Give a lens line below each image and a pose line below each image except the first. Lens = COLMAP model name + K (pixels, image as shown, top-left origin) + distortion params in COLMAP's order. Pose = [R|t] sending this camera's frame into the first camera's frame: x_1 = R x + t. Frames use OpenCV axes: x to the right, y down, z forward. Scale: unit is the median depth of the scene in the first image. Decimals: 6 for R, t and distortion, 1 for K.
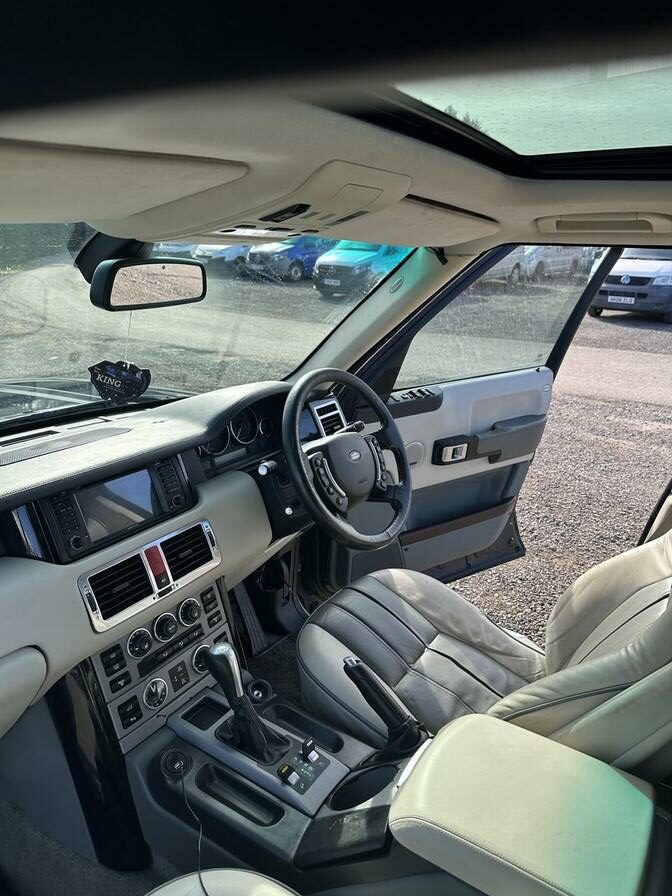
lens RADIAL K [[632.4, 0, 339.7], [0, 632.4, 447.4], [0, 0, 1]] dist [0.007603, -0.020337]
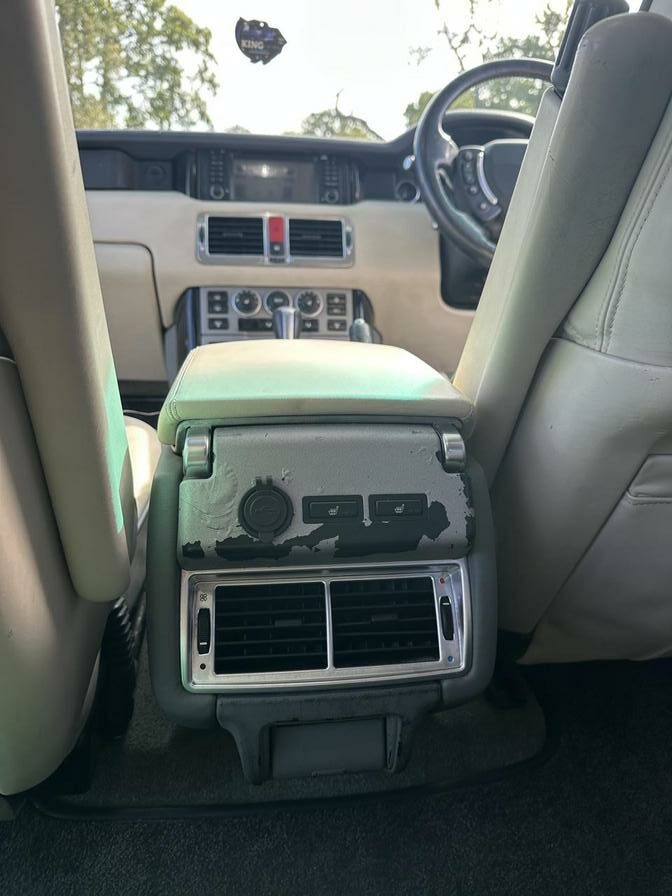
lens RADIAL K [[636.3, 0, 338.2], [0, 636.3, 450.8], [0, 0, 1]] dist [0.029284, -0.050741]
pose [[0.655299, 0.250591, -0.712592, 0.654675], [-0.246056, 0.962730, 0.112282, 0.406263], [0.714170, 0.101759, 0.692536, 0.388985]]
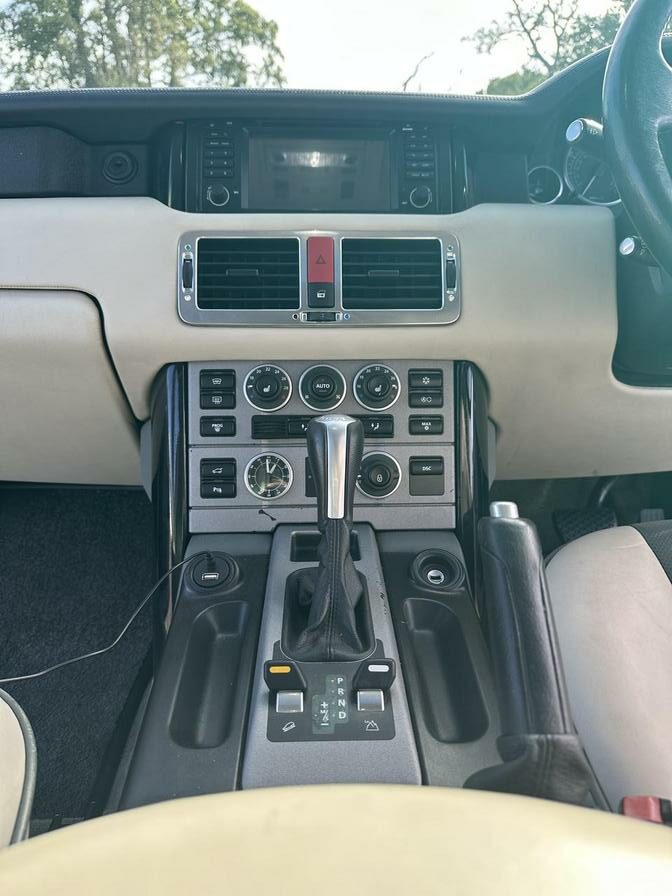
lens RADIAL K [[632.4, 0, 339.7], [0, 632.4, 447.4], [0, 0, 1]] dist [0.007603, -0.020337]
pose [[0.581726, 0.264220, -0.769274, 0.224238], [-0.245097, 0.958751, 0.143957, 0.267099], [0.775579, 0.104803, 0.622490, 0.695351]]
